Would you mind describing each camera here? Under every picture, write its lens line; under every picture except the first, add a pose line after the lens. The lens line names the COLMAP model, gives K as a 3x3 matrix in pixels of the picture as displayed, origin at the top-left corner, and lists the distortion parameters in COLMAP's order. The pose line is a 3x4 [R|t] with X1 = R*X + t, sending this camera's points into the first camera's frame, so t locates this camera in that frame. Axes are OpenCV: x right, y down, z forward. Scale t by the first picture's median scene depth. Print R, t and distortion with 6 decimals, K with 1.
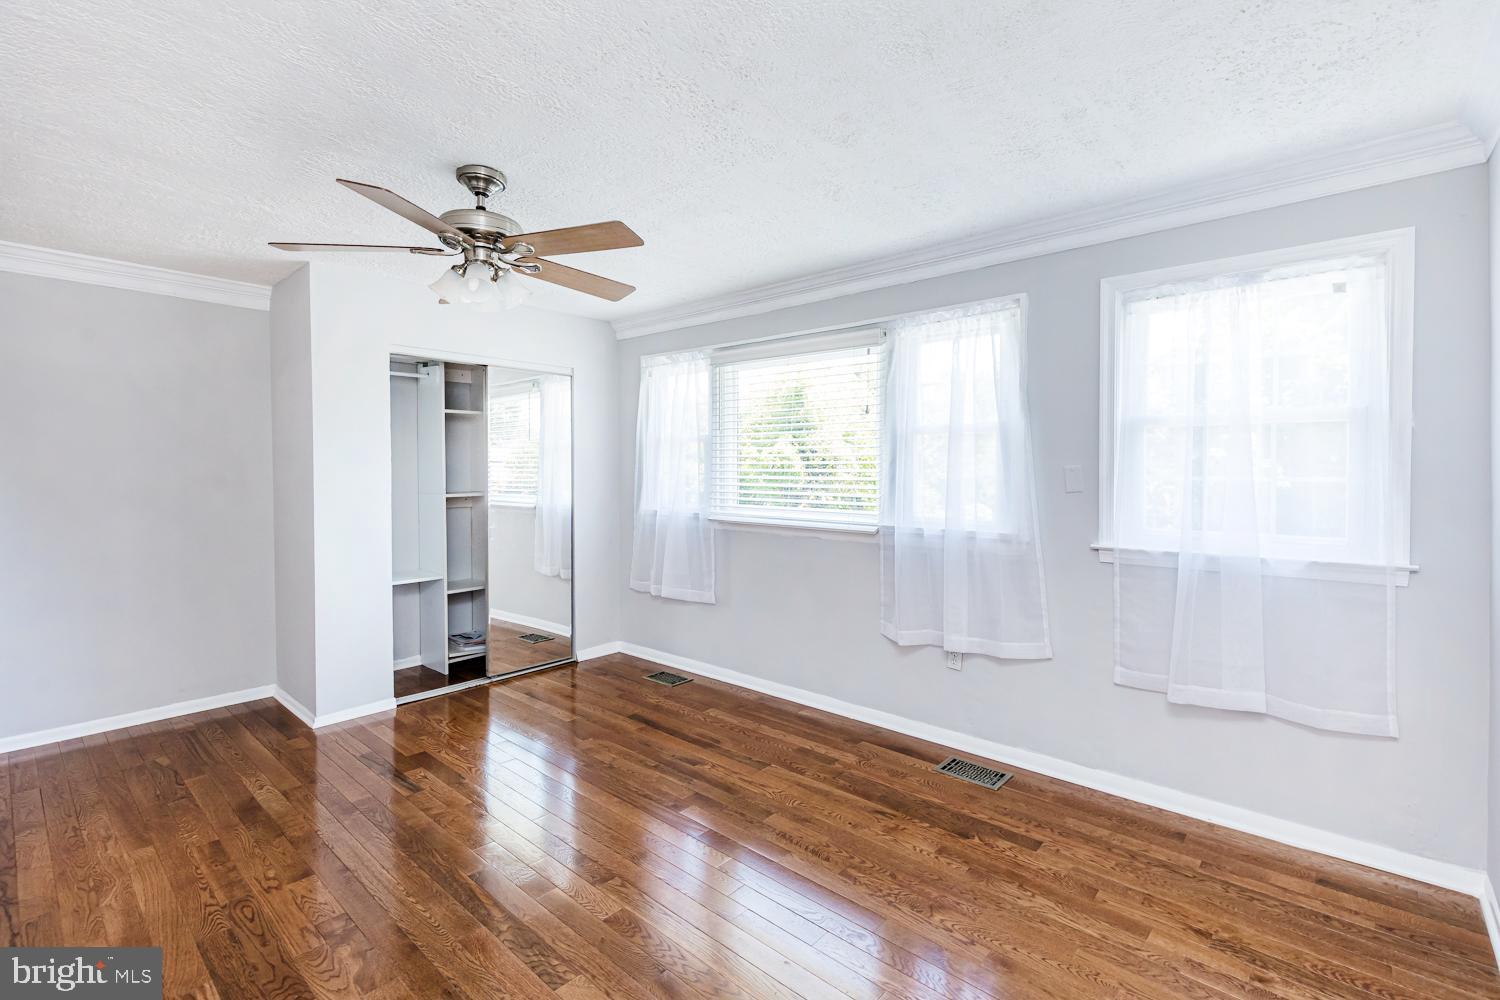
lens RADIAL K [[673.3, 0, 749.7], [0, 673.3, 477.9], [0, 0, 1]] dist [0.001682, 0.000062]
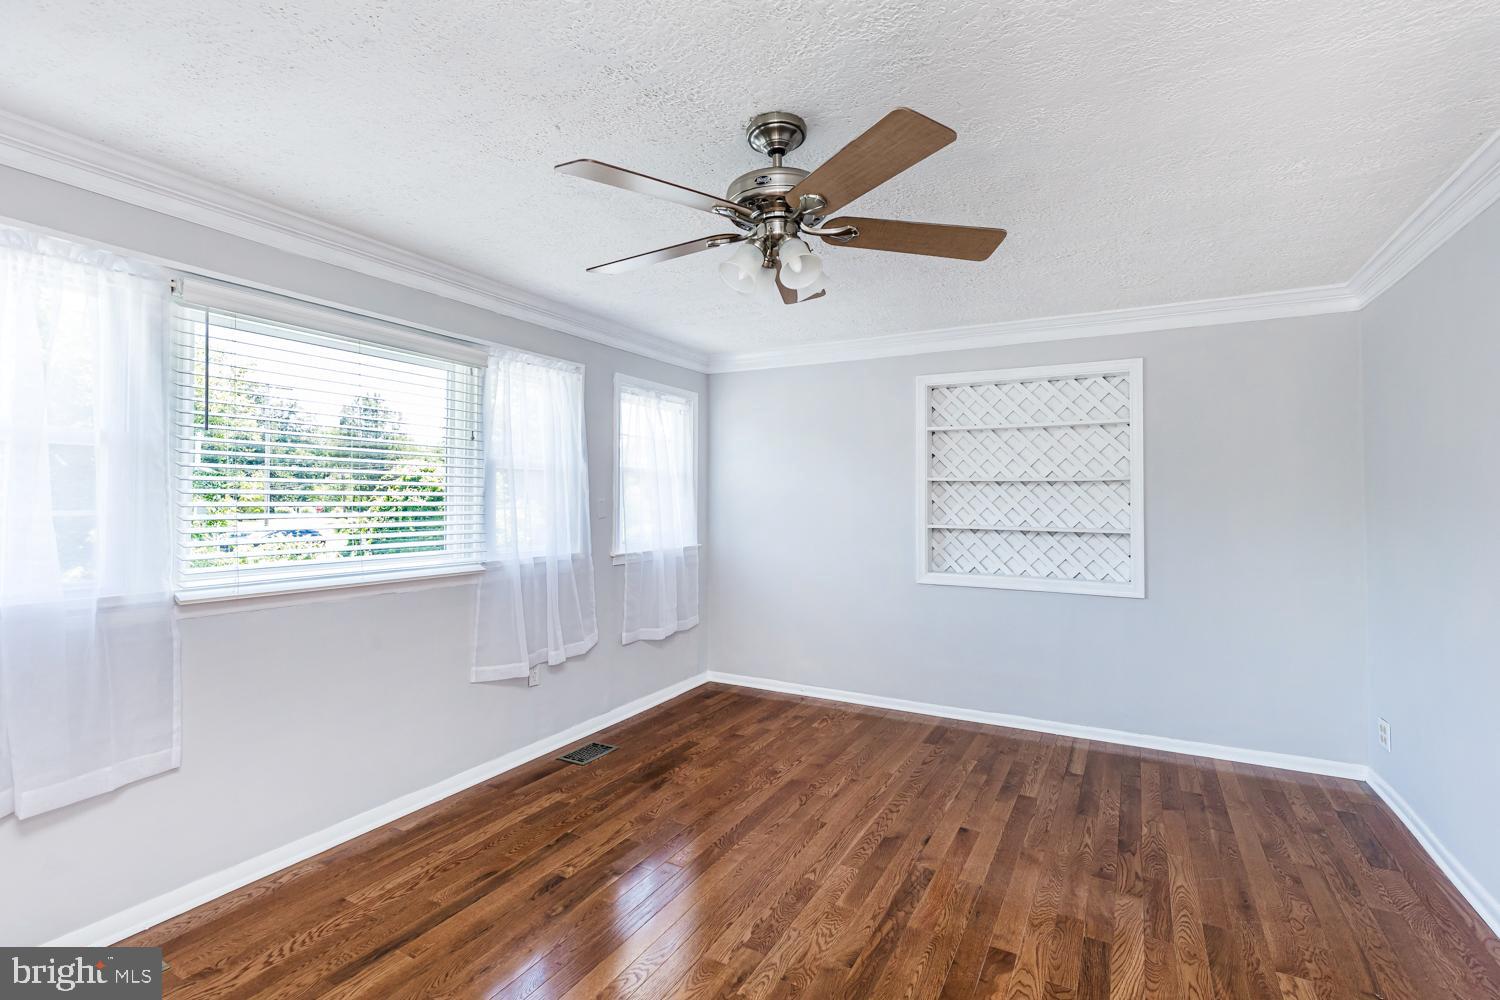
lens RADIAL K [[694.7, 0, 750.0], [0, 694.7, 500.0], [0, 0, 1]] dist [0.006585, -0.000394]
pose [[-0.222673, -0.002340, 0.974890, -0.948483], [0.011825, 0.999917, 0.005101, -0.019977], [-0.974821, 0.012664, -0.222627, 0.986333]]
